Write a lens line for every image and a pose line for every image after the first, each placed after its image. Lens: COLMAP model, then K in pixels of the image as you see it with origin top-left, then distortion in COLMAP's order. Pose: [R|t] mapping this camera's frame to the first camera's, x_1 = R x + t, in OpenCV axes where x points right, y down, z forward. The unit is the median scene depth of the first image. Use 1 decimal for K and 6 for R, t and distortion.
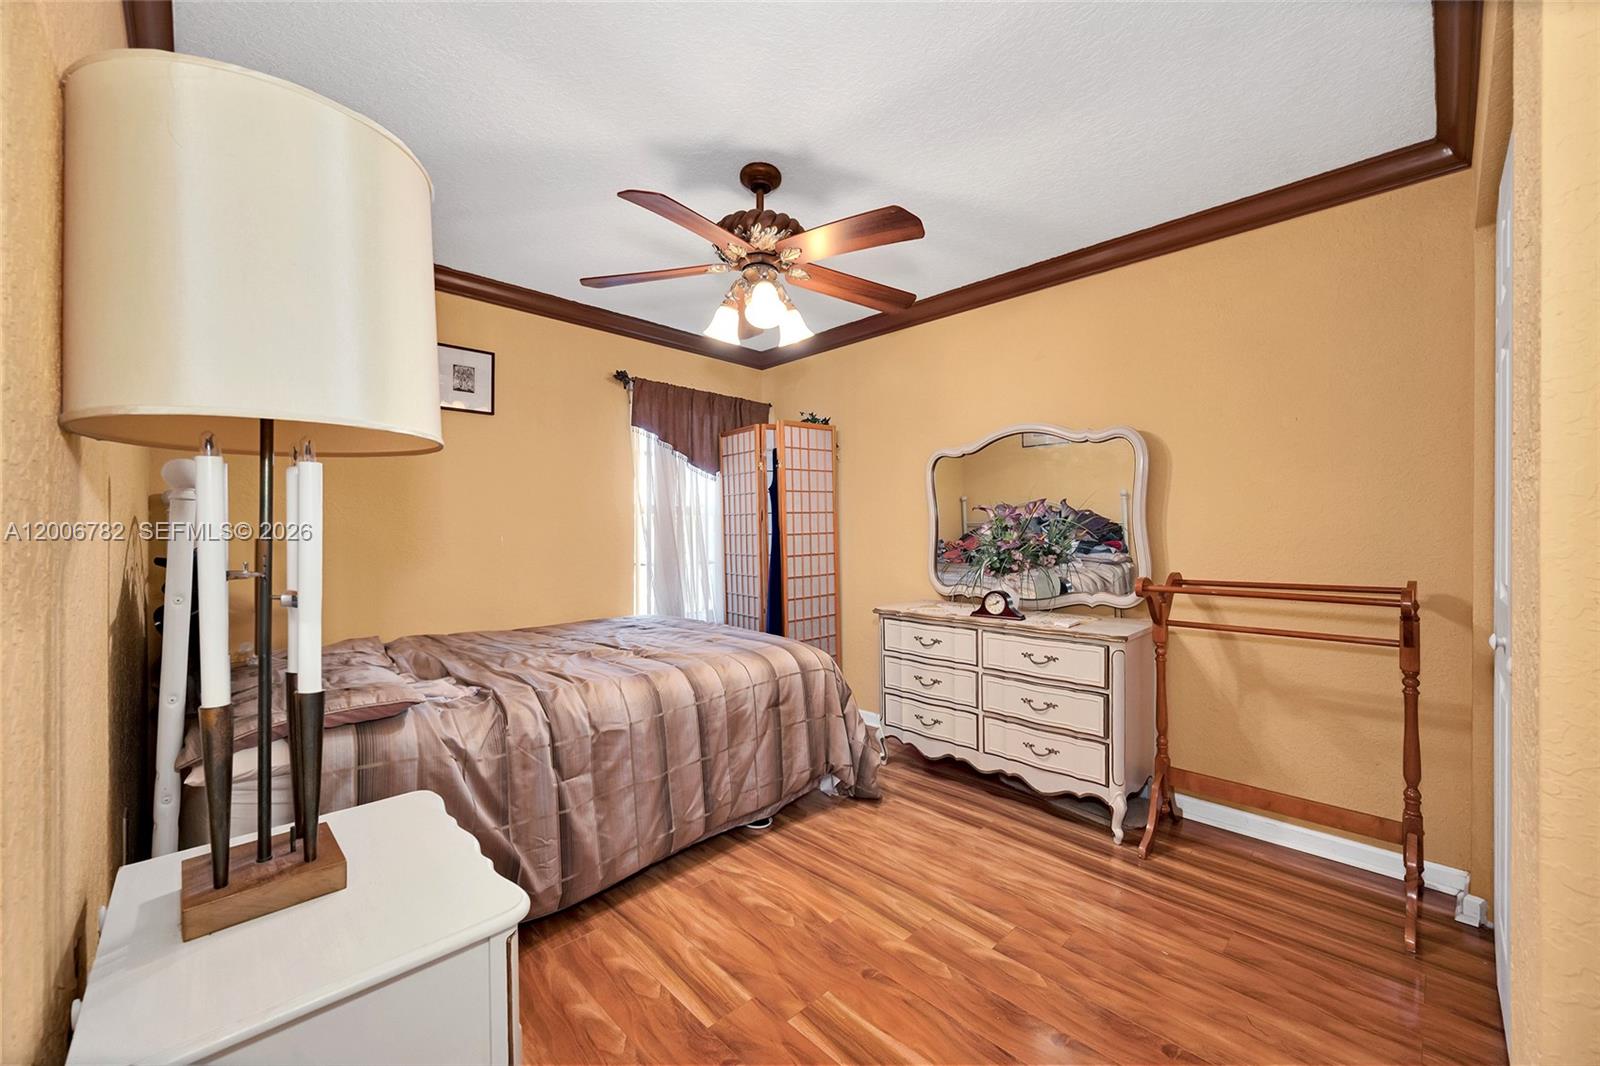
lens RADIAL K [[624.9, 0, 800.0], [0, 624.9, 533.0], [0, 0, 1]] dist [0.000010, 0.000000]
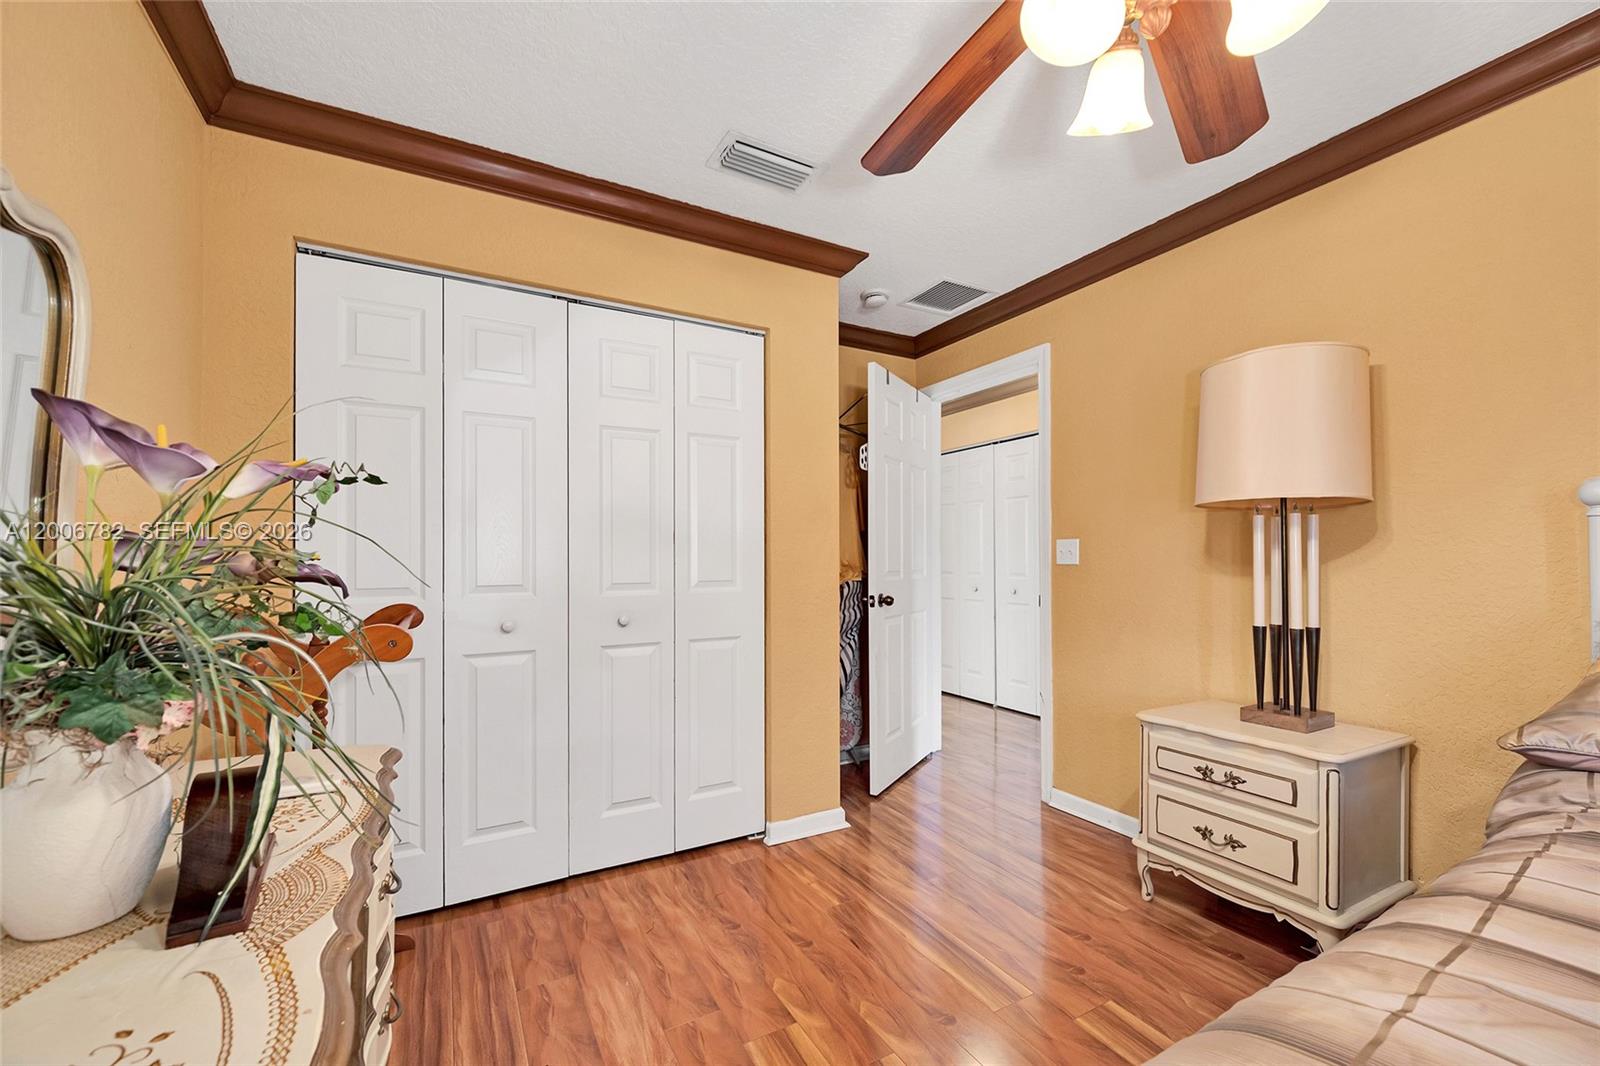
lens RADIAL K [[649.3, 0, 804.5], [0, 649.3, 555.9], [0, 0, 1]] dist [-0.000667, -0.000048]
pose [[-0.968341, 0.003186, 0.249611, 0.075474], [0.002656, 0.999993, -0.002458, 0.020132], [-0.249618, -0.001717, -0.968343, 2.026557]]
